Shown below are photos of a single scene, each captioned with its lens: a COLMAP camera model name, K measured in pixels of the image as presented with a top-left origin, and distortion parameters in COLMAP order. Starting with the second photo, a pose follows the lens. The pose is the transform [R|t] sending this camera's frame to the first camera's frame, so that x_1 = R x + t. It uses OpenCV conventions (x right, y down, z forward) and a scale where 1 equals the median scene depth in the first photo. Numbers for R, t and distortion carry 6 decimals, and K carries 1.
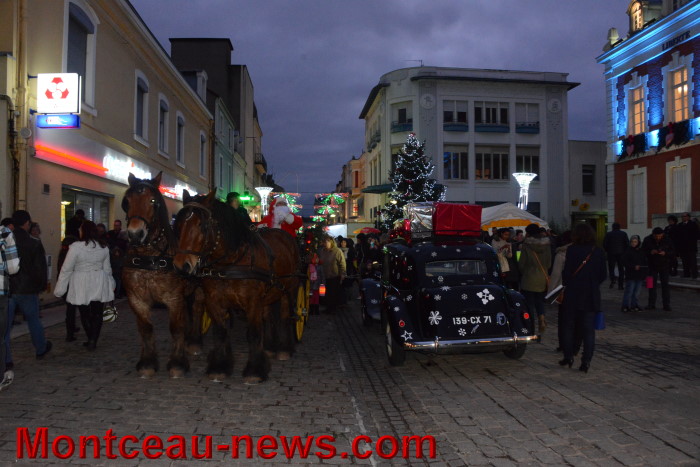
lens RADIAL K [[588.5, 0, 350.1], [0, 588.5, 231.9], [0, 0, 1]] dist [-0.090297, 0.028413]
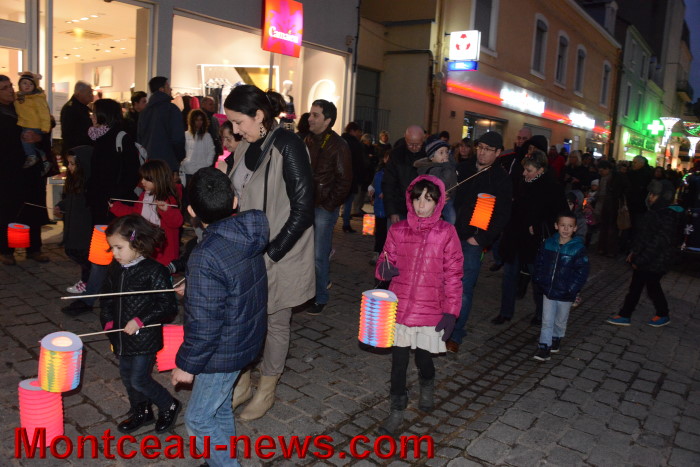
lens RADIAL K [[588.5, 0, 347.9], [0, 588.5, 236.1], [0, 0, 1]] dist [-0.090297, 0.028413]
pose [[0.763448, 0.148034, -0.628675, 0.201194], [-0.061548, 0.985624, 0.157342, 0.008613], [0.642929, -0.081428, 0.761585, -0.255859]]
